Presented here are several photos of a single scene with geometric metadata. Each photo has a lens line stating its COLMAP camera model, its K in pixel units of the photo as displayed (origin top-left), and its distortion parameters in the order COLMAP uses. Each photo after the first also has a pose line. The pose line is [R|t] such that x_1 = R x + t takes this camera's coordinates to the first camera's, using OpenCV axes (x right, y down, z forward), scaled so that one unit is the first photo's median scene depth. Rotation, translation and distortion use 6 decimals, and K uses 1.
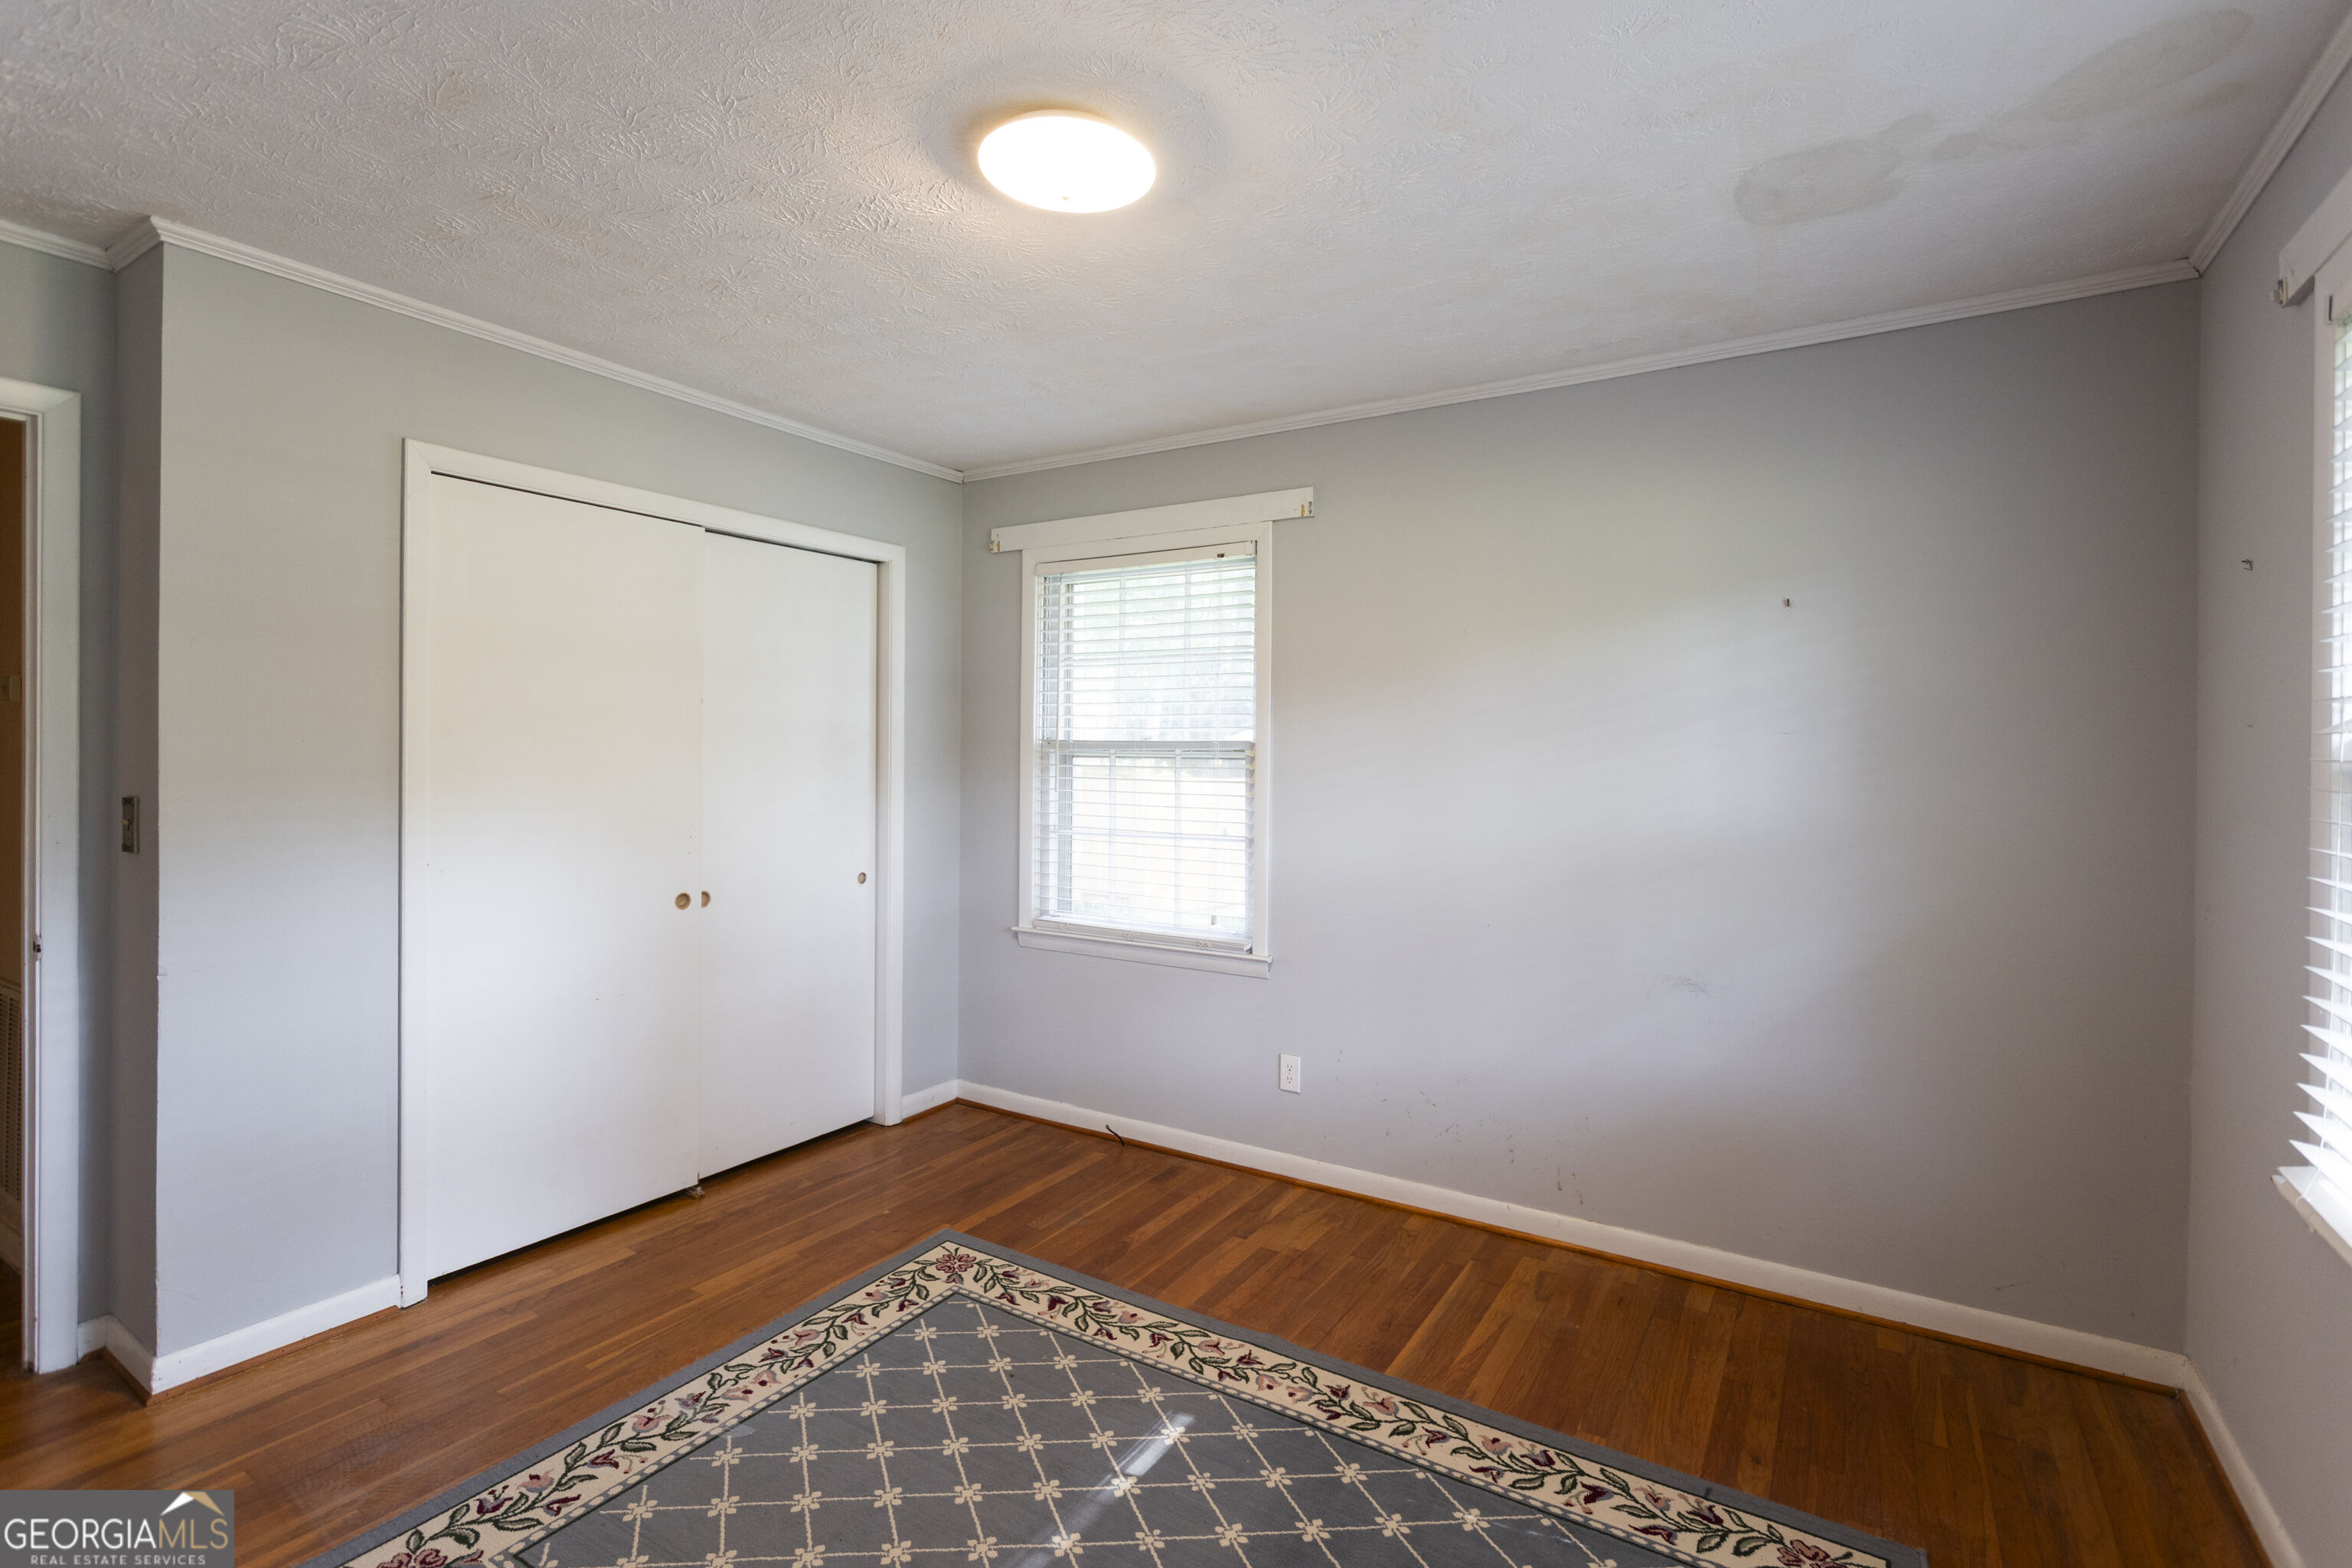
lens RADIAL K [[1110.0, 0, 1165.4], [0, 1110.0, 760.3], [0, 0, 1]] dist [0.000983, 0.001060]
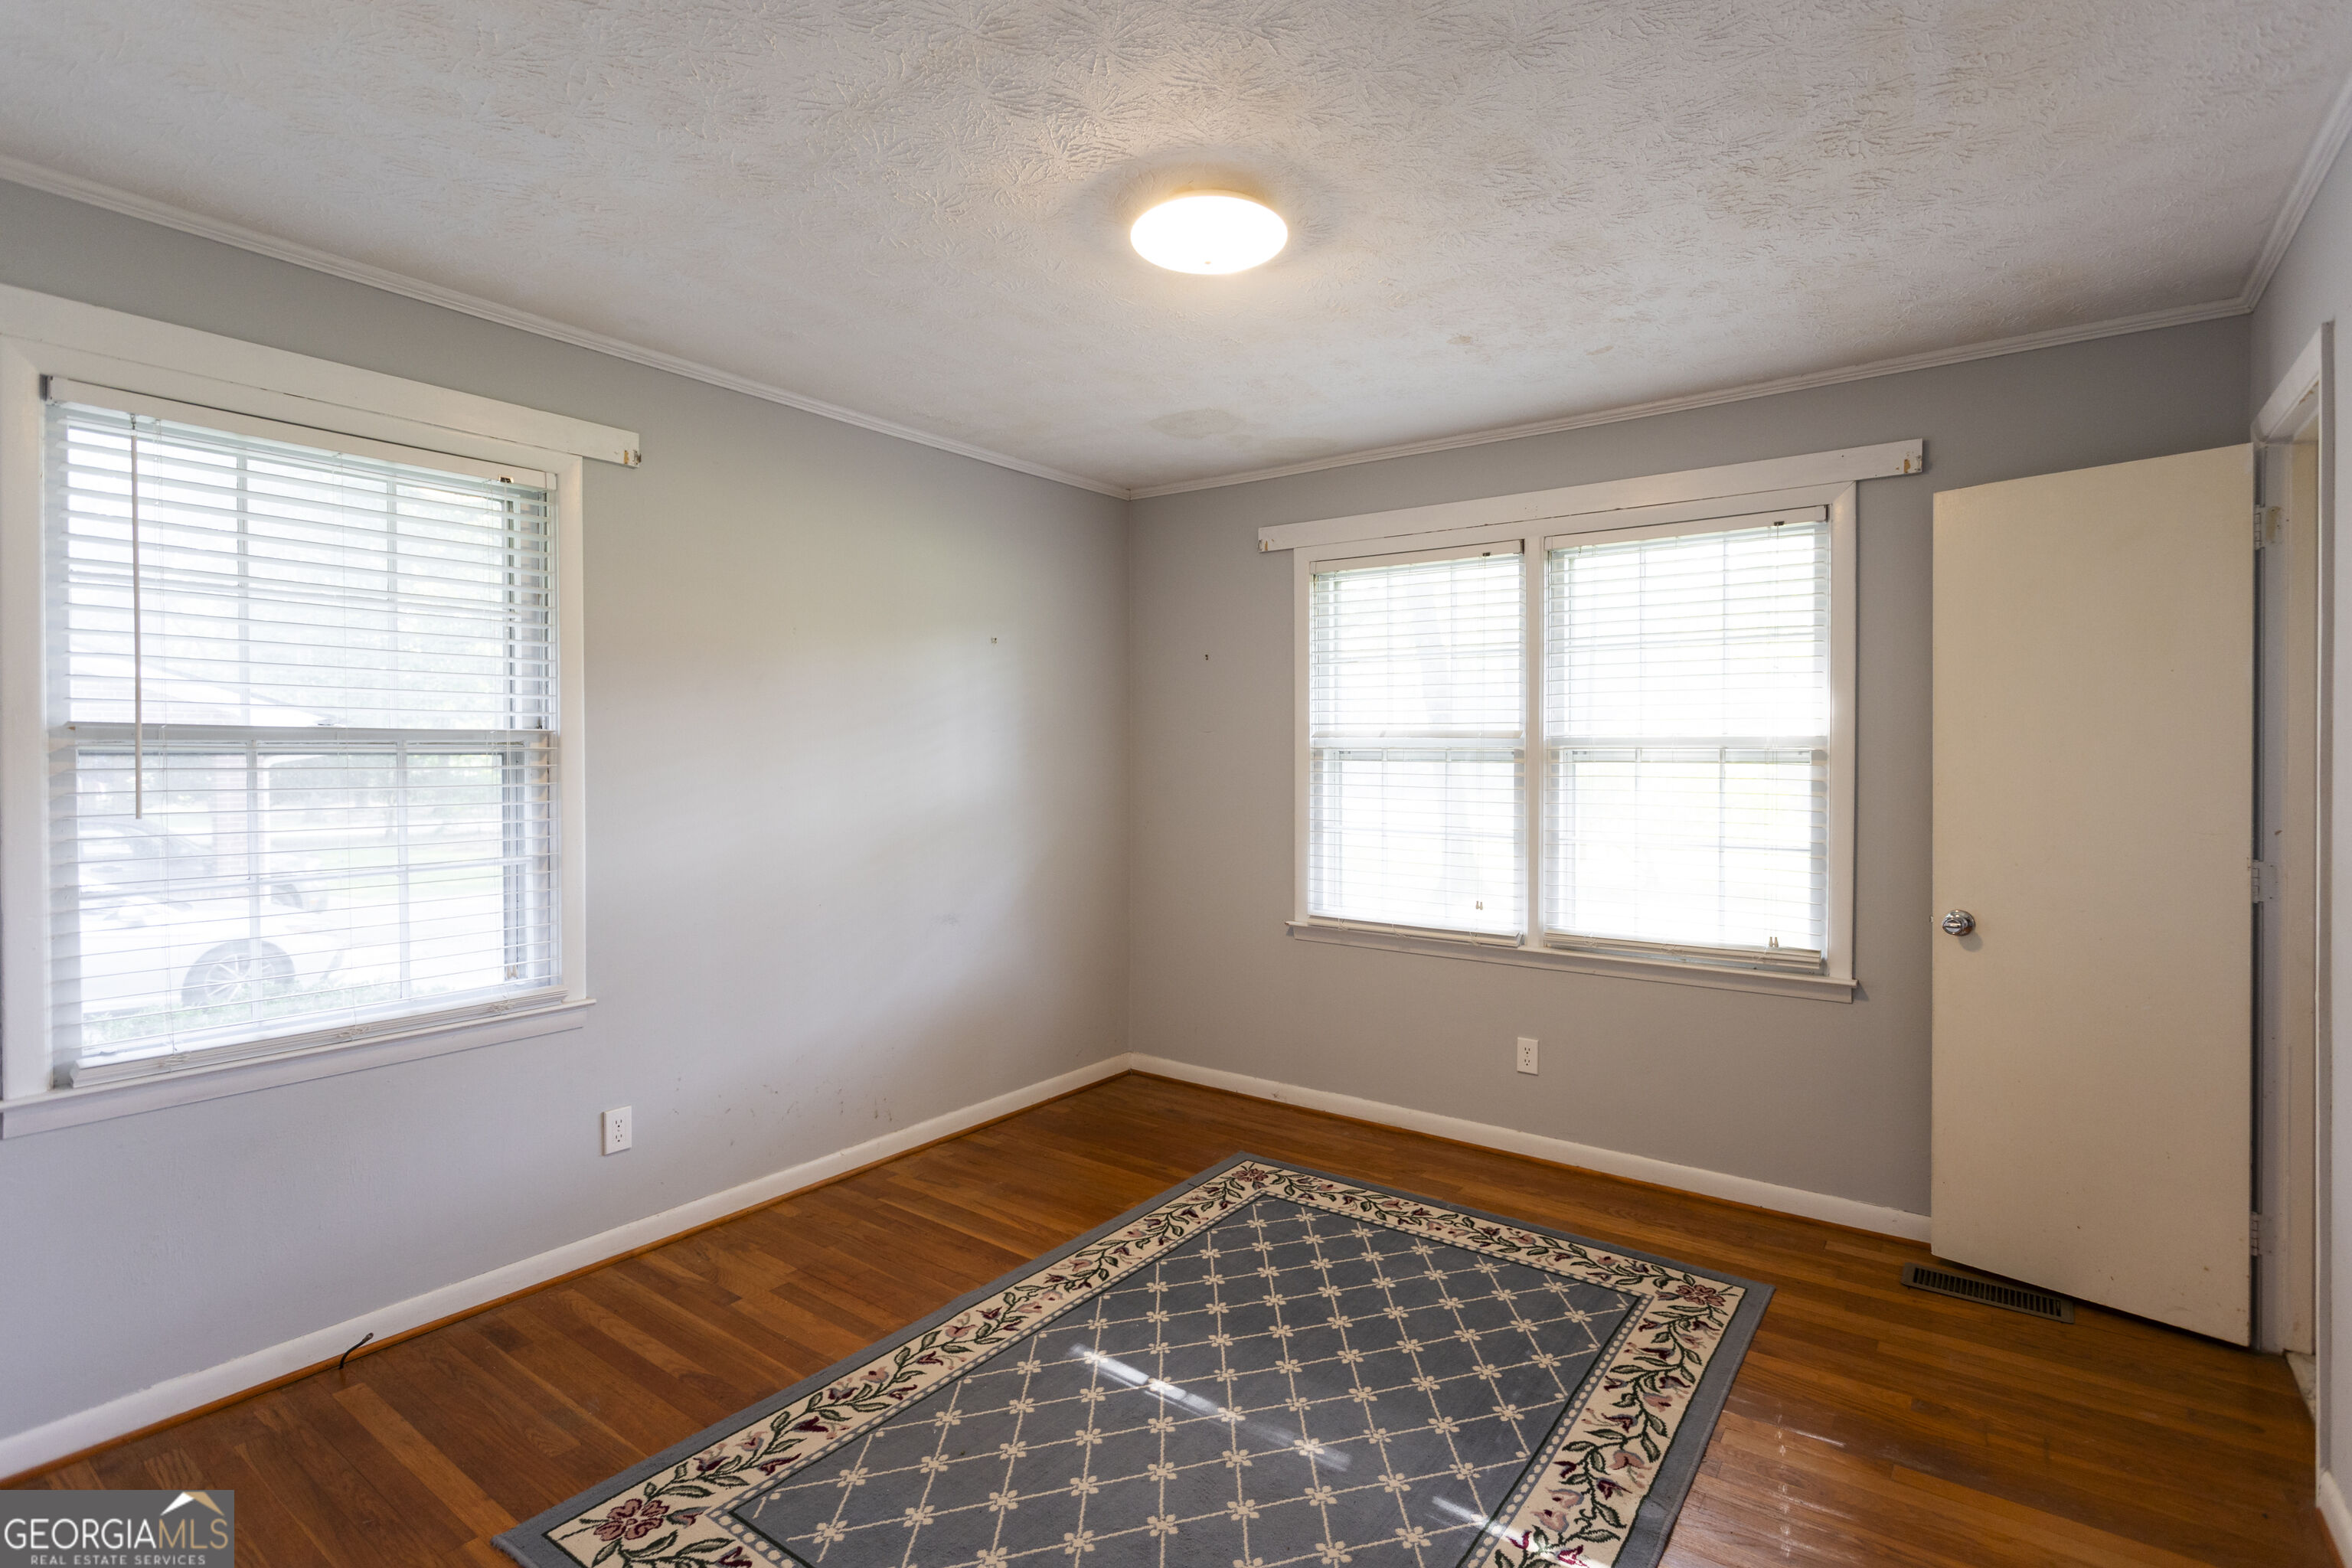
lens RADIAL K [[1110.0, 0, 1165.4], [0, 1110.0, 760.3], [0, 0, 1]] dist [0.000983, 0.001060]
pose [[0.075333, -0.018701, 0.996983, -0.908228], [0.005244, 0.999818, 0.018358, -0.011784], [-0.997145, 0.003845, 0.075418, 0.701221]]
